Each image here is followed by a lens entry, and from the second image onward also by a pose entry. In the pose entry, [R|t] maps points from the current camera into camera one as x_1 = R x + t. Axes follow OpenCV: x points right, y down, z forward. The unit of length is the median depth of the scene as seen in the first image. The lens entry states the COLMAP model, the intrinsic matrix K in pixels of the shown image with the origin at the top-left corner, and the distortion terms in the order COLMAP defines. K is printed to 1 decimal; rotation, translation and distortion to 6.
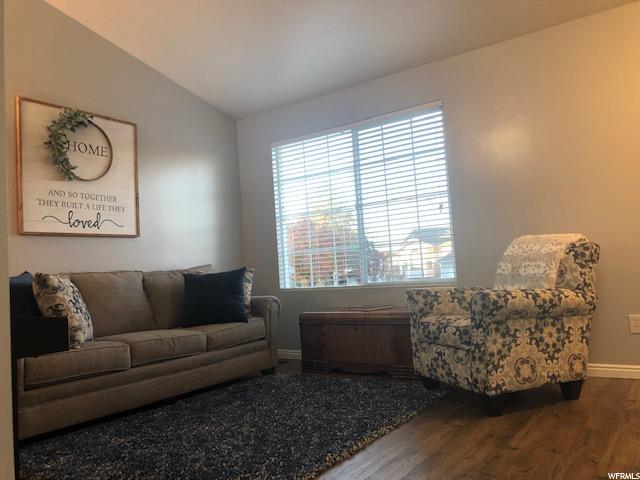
lens RADIAL K [[519.8, 0, 319.8], [0, 519.8, 239.3], [0, 0, 1]] dist [0.043818, -0.007741]
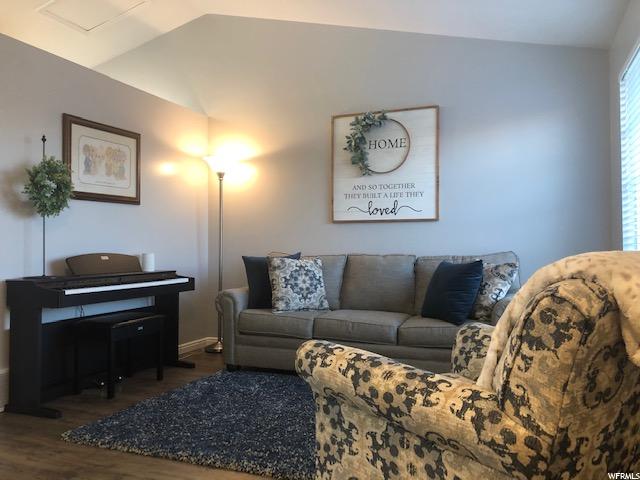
lens RADIAL K [[519.8, 0, 320.7], [0, 519.8, 241.9], [0, 0, 1]] dist [0.043818, -0.007741]
pose [[0.237454, 0.048288, -0.970198, 0.628230], [0.046254, 0.997069, 0.060945, -0.038108], [0.970297, -0.059347, 0.234525, 0.599258]]
